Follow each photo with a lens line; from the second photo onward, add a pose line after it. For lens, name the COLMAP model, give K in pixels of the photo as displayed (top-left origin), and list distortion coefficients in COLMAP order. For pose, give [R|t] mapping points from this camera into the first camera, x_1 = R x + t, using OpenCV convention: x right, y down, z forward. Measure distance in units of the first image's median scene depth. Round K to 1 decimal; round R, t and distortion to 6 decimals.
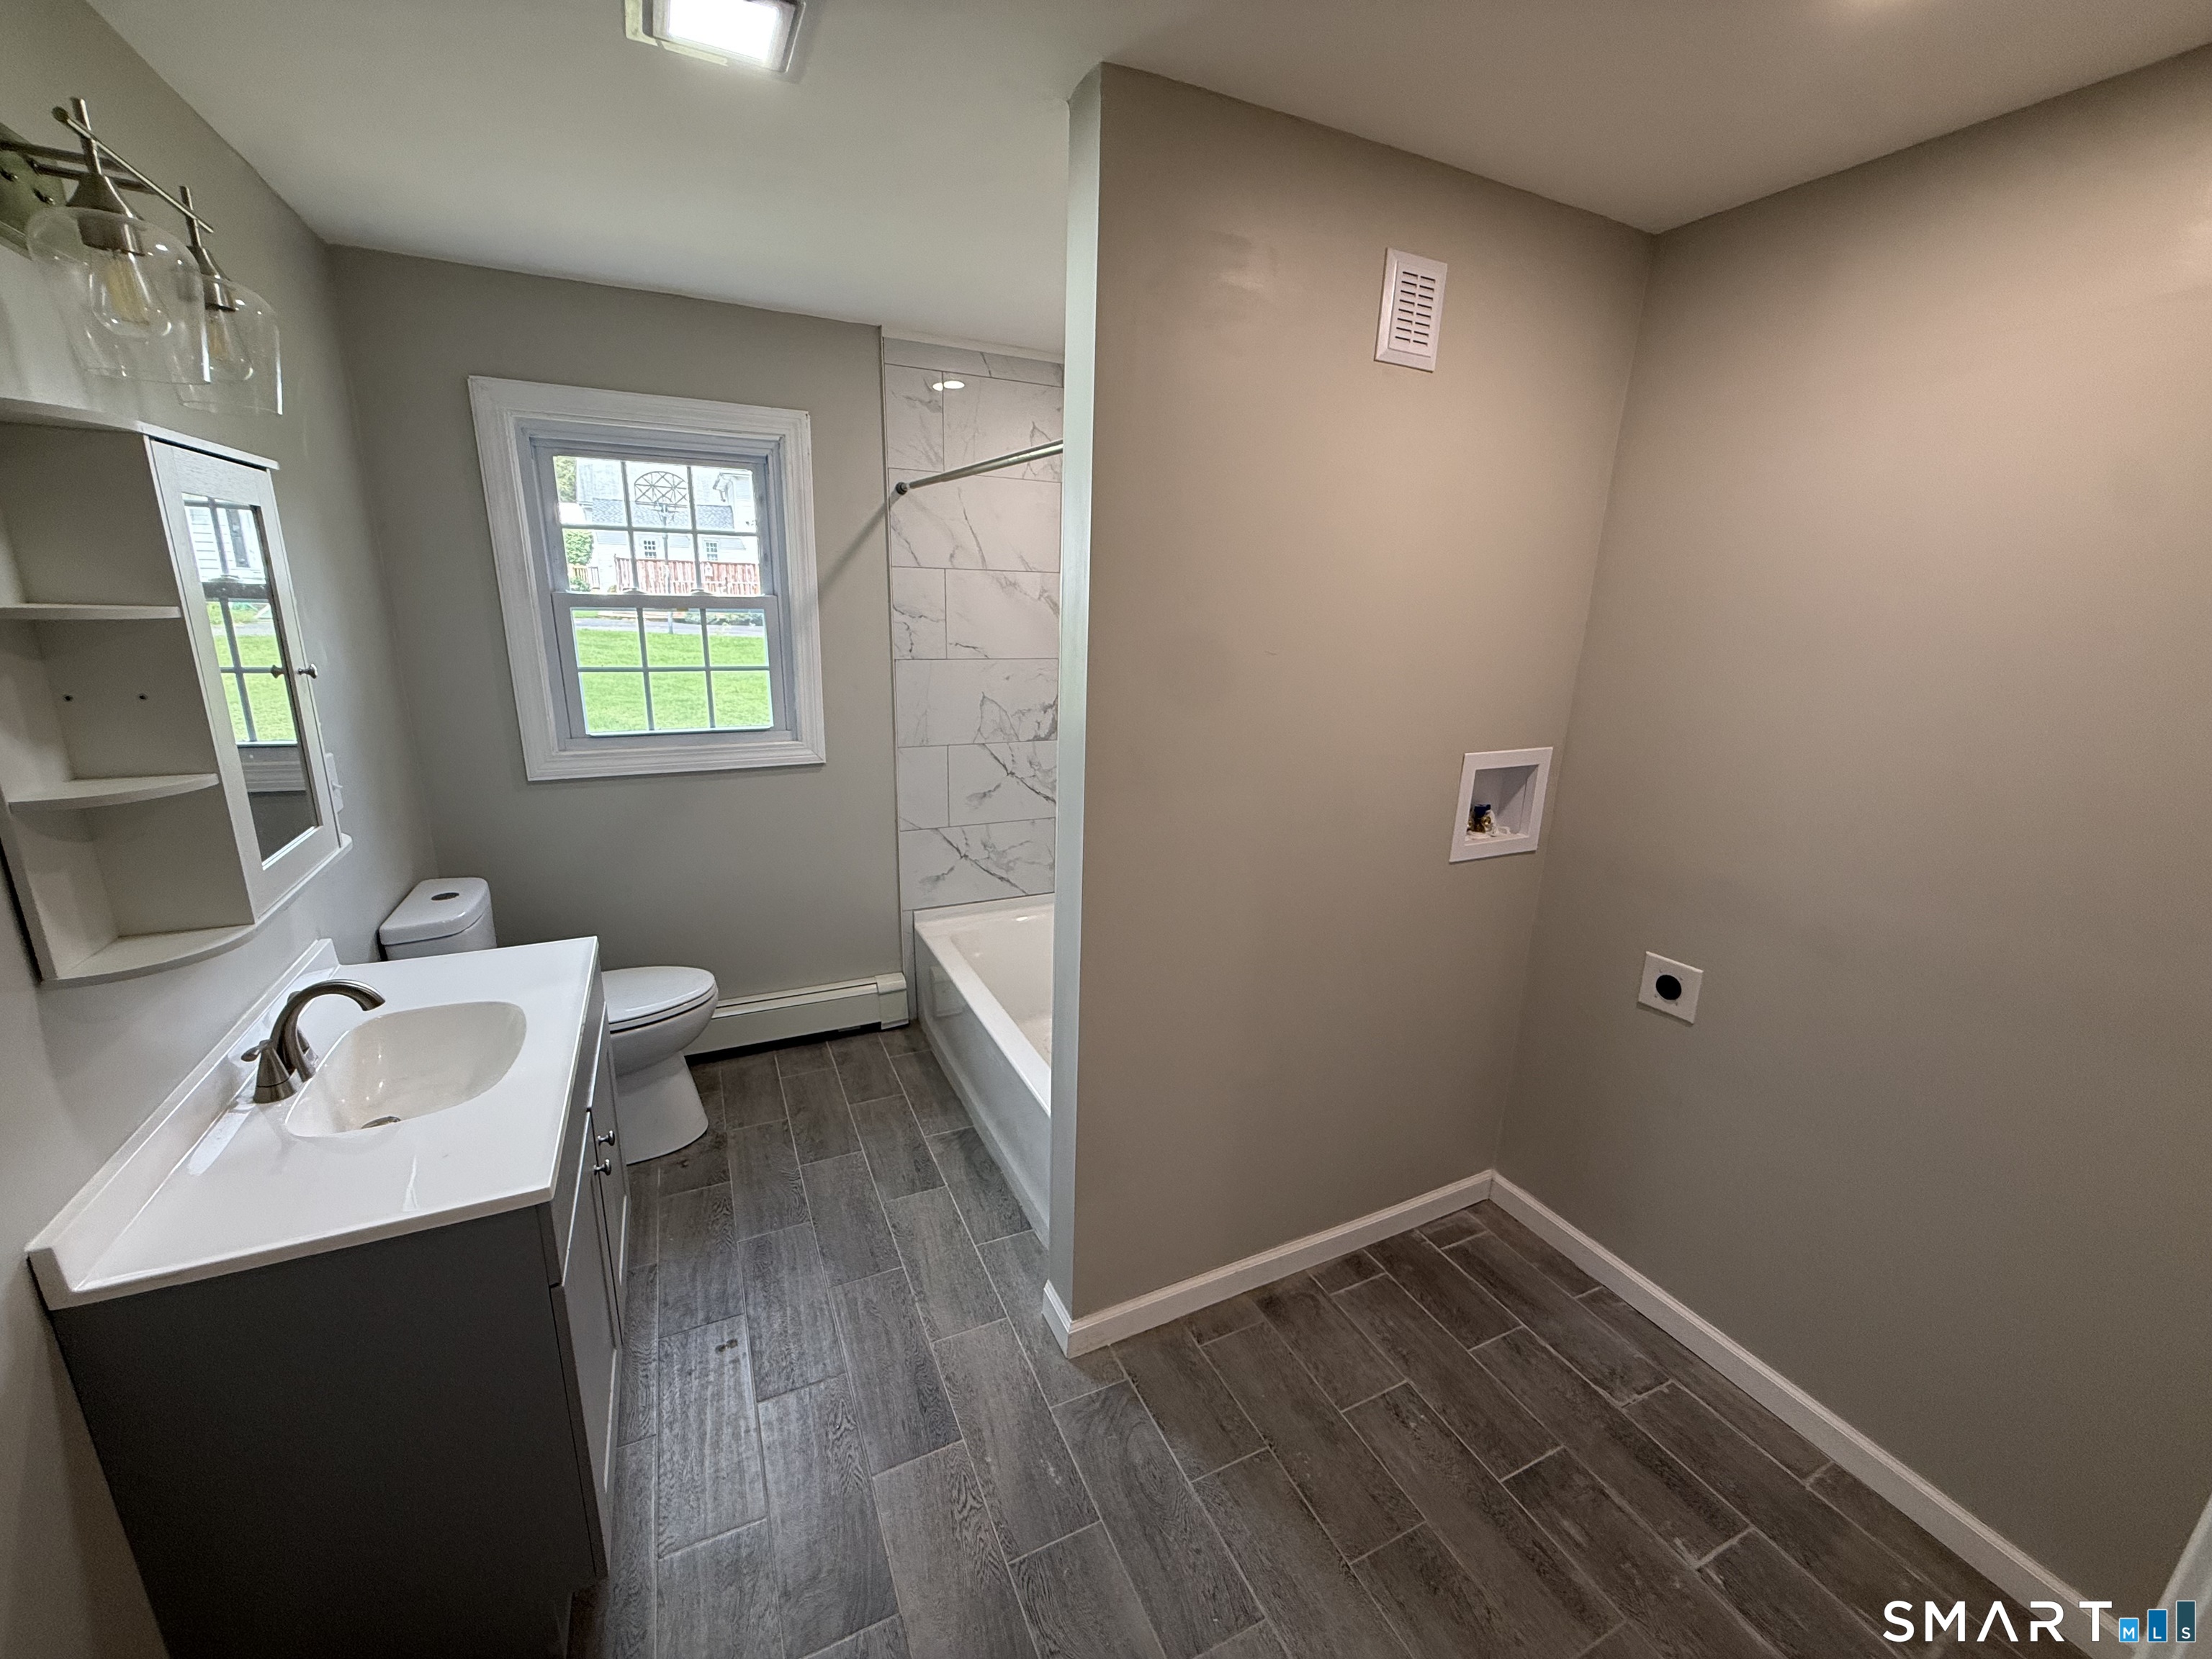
lens RADIAL K [[881.1, 0, 1096.4], [0, 881.1, 833.6], [0, 0, 1]] dist [-0.000407, -0.000021]
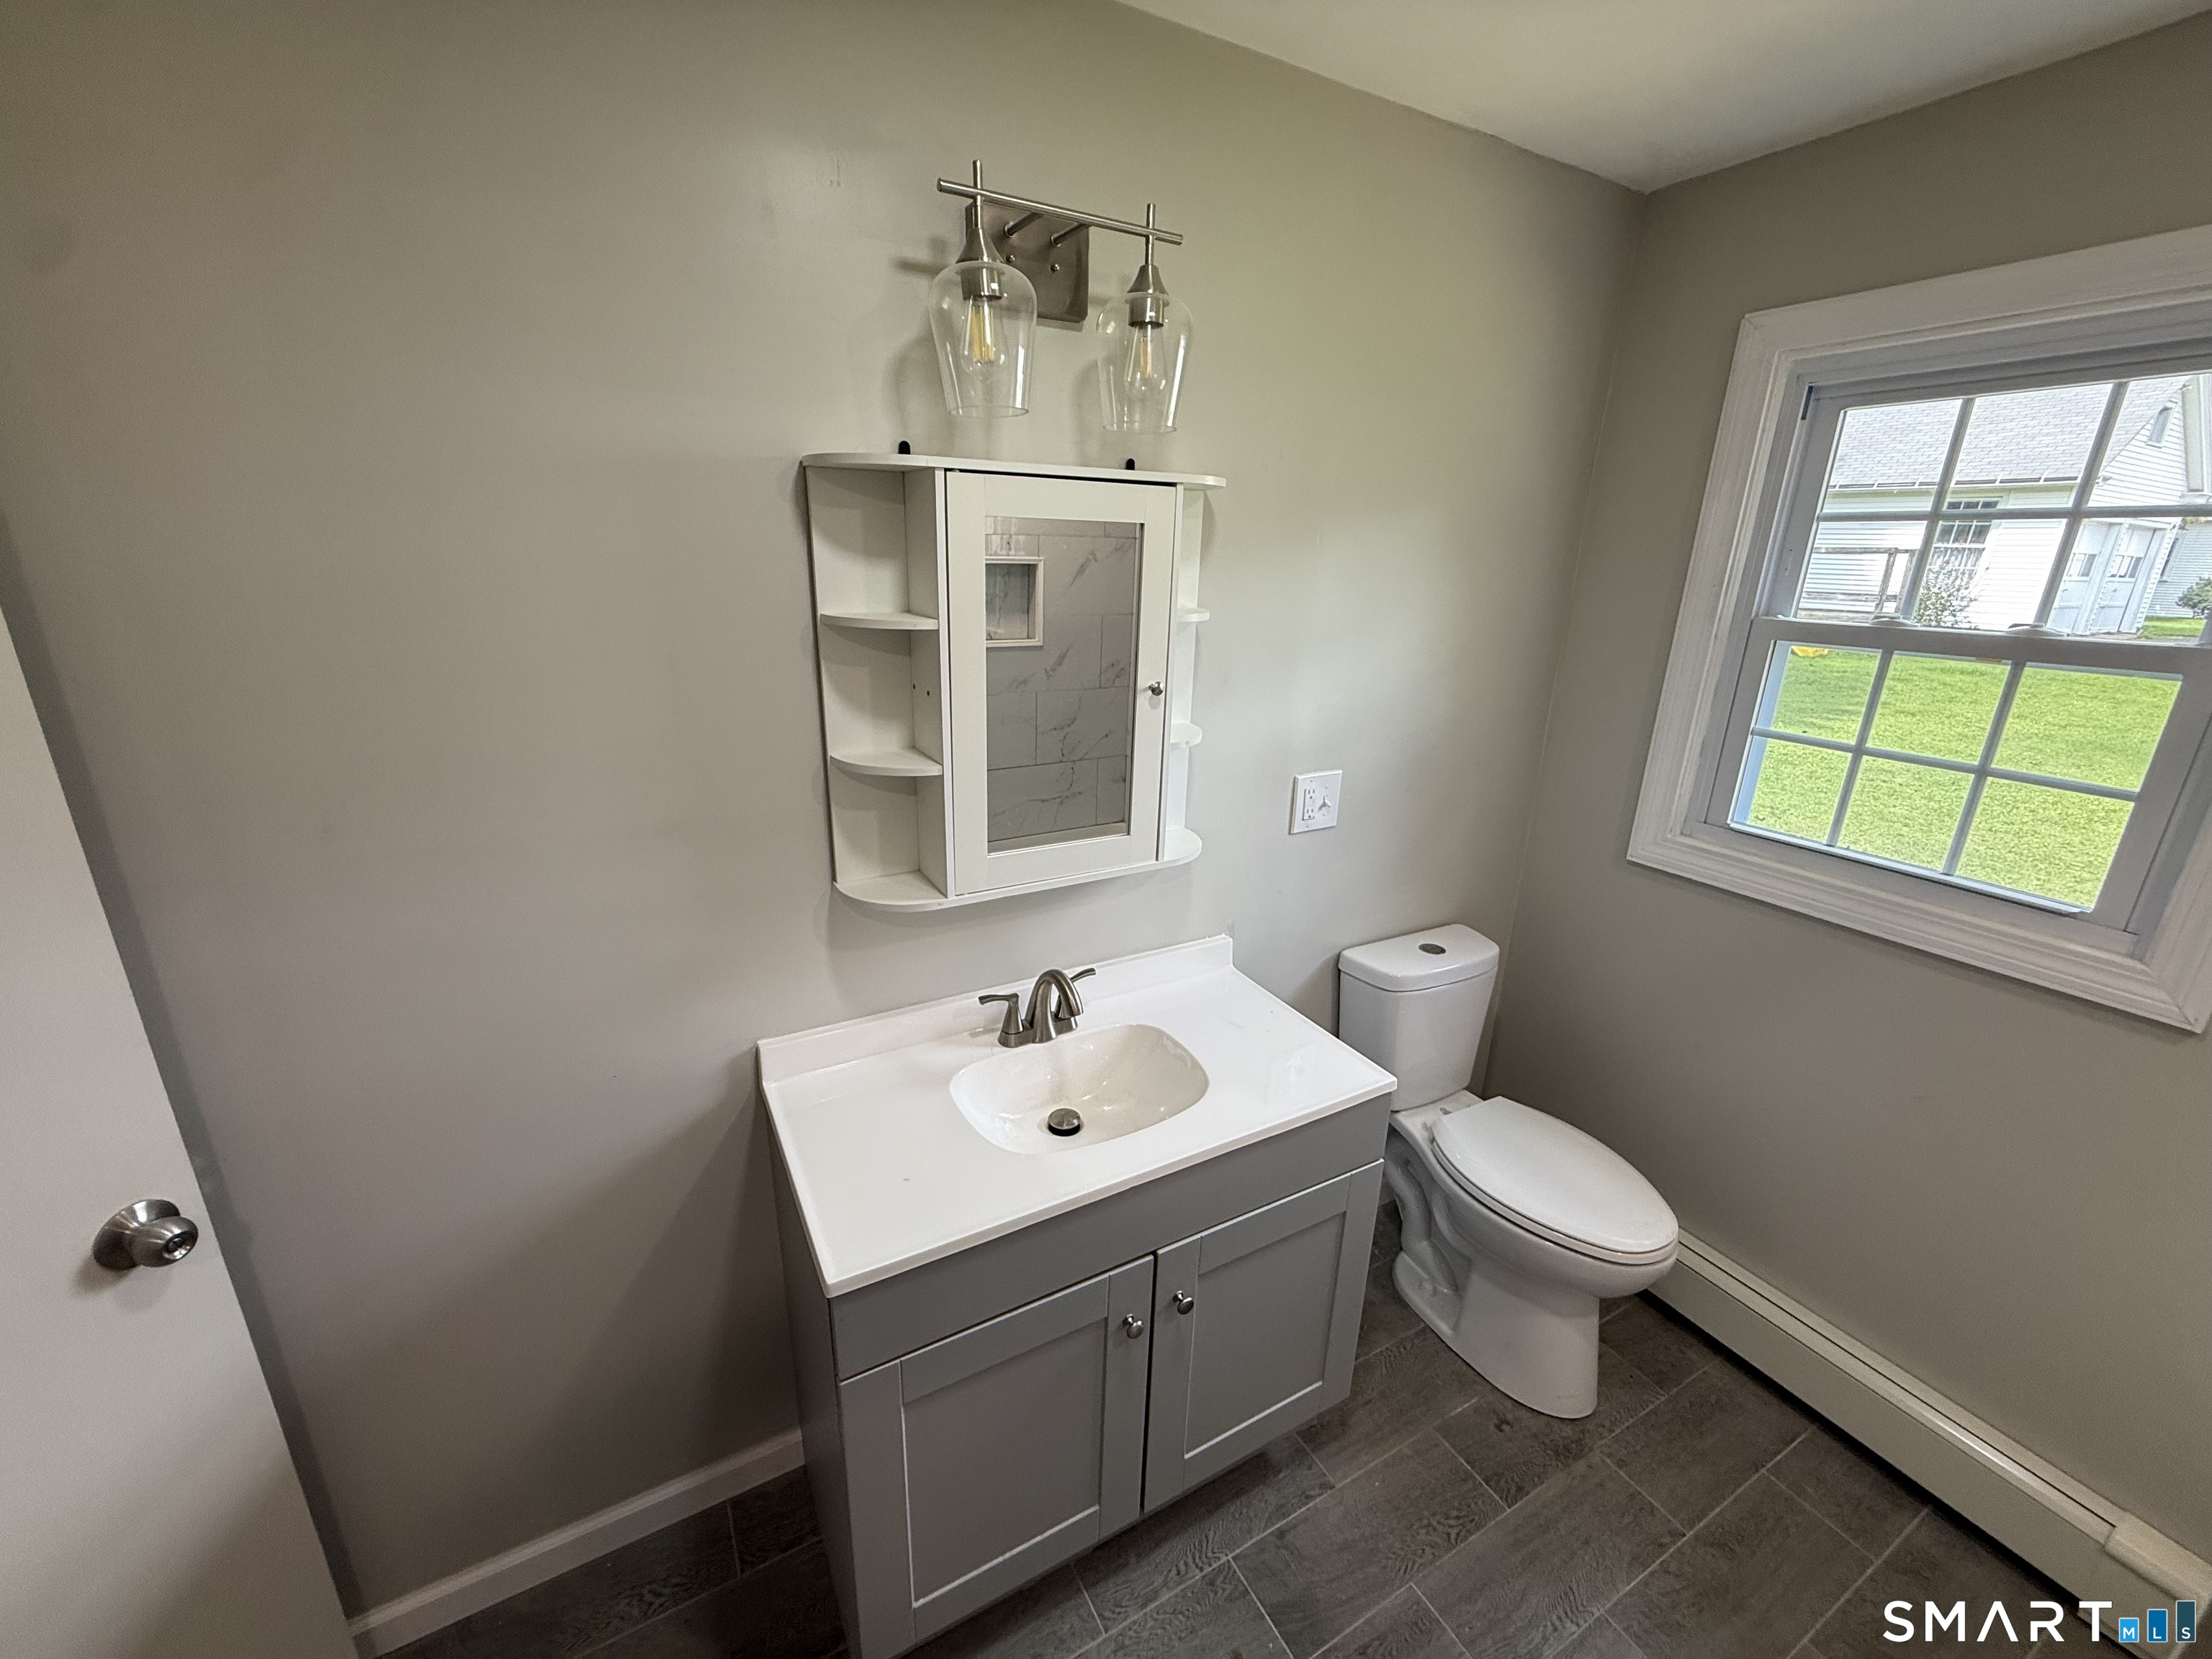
lens RADIAL K [[881.1, 0, 1105.0], [0, 881.1, 832.2], [0, 0, 1]] dist [-0.000407, -0.000021]
pose [[0.063599, 0.281424, -0.957473, 0.057432], [-0.287302, 0.923962, 0.252491, -0.161221], [0.955726, 0.259026, 0.139617, 0.507926]]
